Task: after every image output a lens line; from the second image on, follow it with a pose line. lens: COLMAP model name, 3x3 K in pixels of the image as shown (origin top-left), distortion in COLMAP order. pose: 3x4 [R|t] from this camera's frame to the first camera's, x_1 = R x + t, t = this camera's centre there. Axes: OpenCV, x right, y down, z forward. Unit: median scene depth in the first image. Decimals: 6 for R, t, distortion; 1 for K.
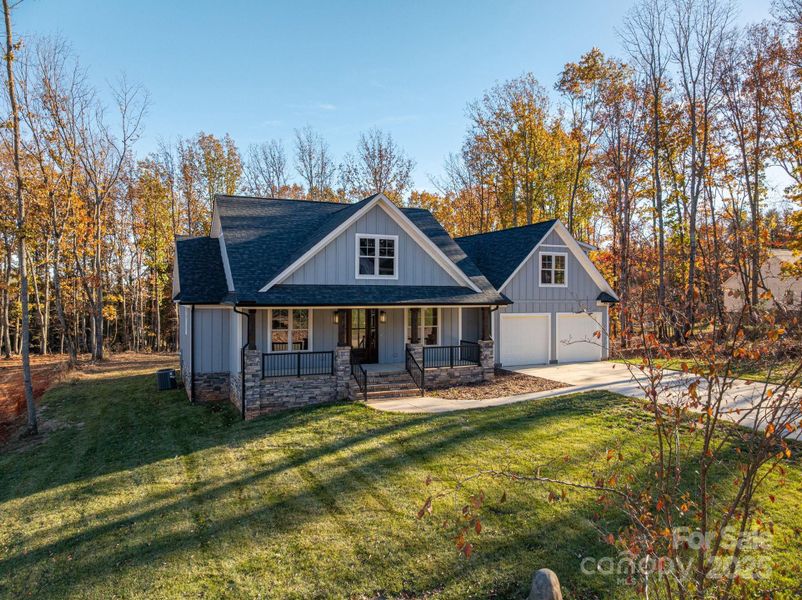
lens RADIAL K [[562.6, 0, 401.0], [0, 562.6, 300.0], [0, 0, 1]] dist [-0.031879, -0.000318]
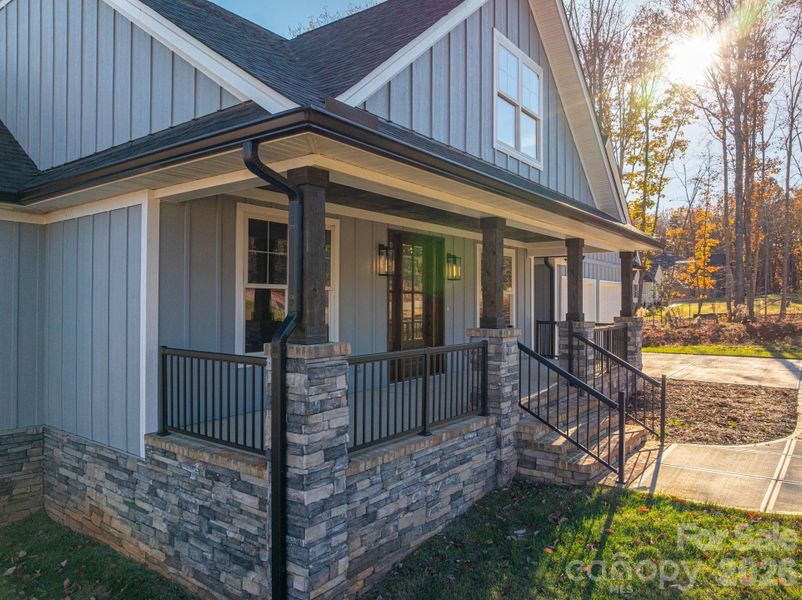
lens RADIAL K [[562.6, 0, 401.0], [0, 562.6, 300.0], [0, 0, 1]] dist [-0.031879, -0.000318]
pose [[0.873669, 0.002228, 0.486515, -0.305088], [0.000434, 0.999986, -0.005359, 0.063539], [-0.486520, 0.004893, 0.873656, 0.684937]]
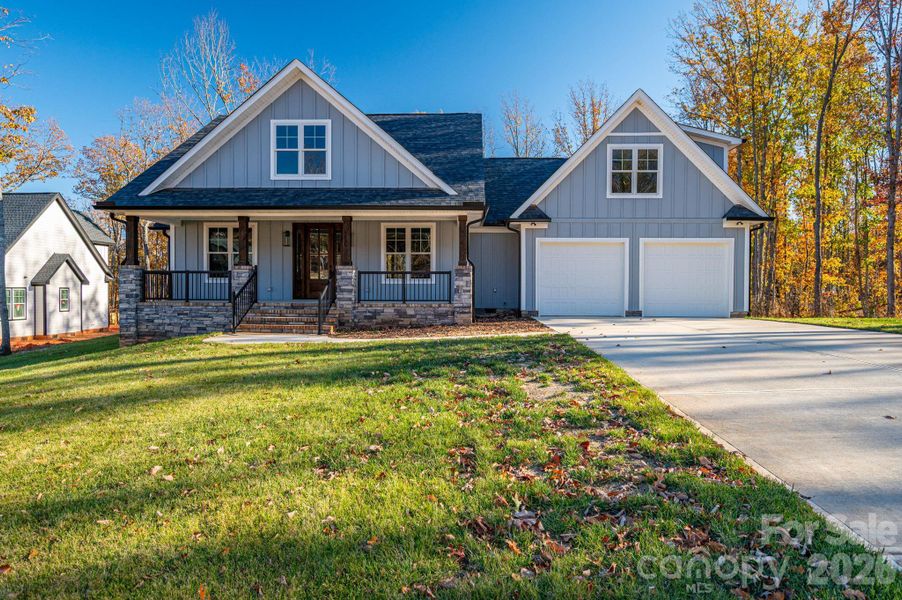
lens RADIAL K [[536.1, 0, 451.0], [0, 536.1, 300.0], [0, 0, 1]] dist [-0.001644, -0.000473]
pose [[0.898920, 0.012830, -0.437926, 0.445097], [-0.007497, 0.999875, 0.013904, 0.110387], [0.438049, -0.009215, 0.898904, 0.437282]]
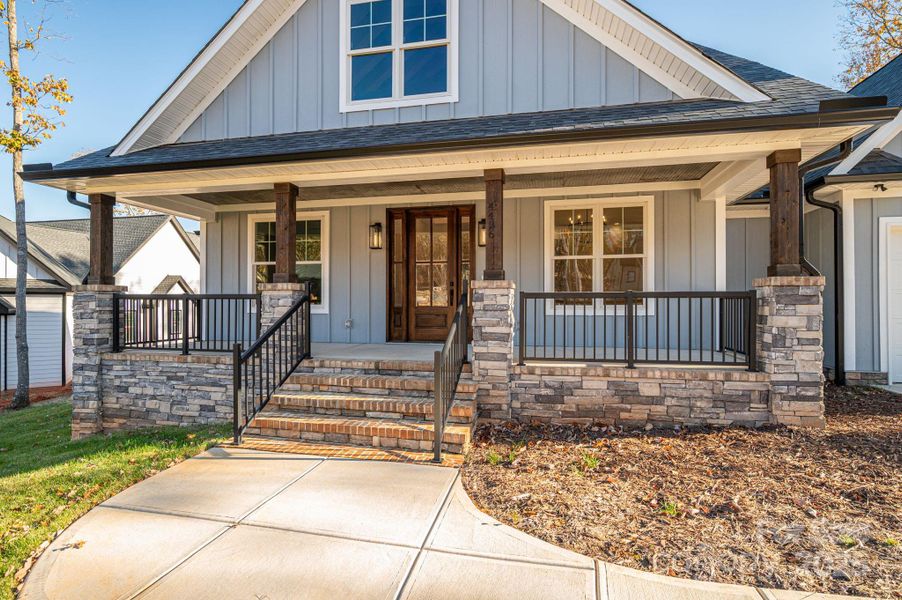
lens RADIAL K [[453.2, 0, 451.0], [0, 453.2, 300.0], [0, 0, 1]] dist [0.003467, 0.000227]
pose [[0.803399, -0.004097, -0.595427, 0.159759], [-0.005415, 0.999885, -0.014185, 0.092144], [0.595416, 0.014620, 0.803284, 0.771716]]
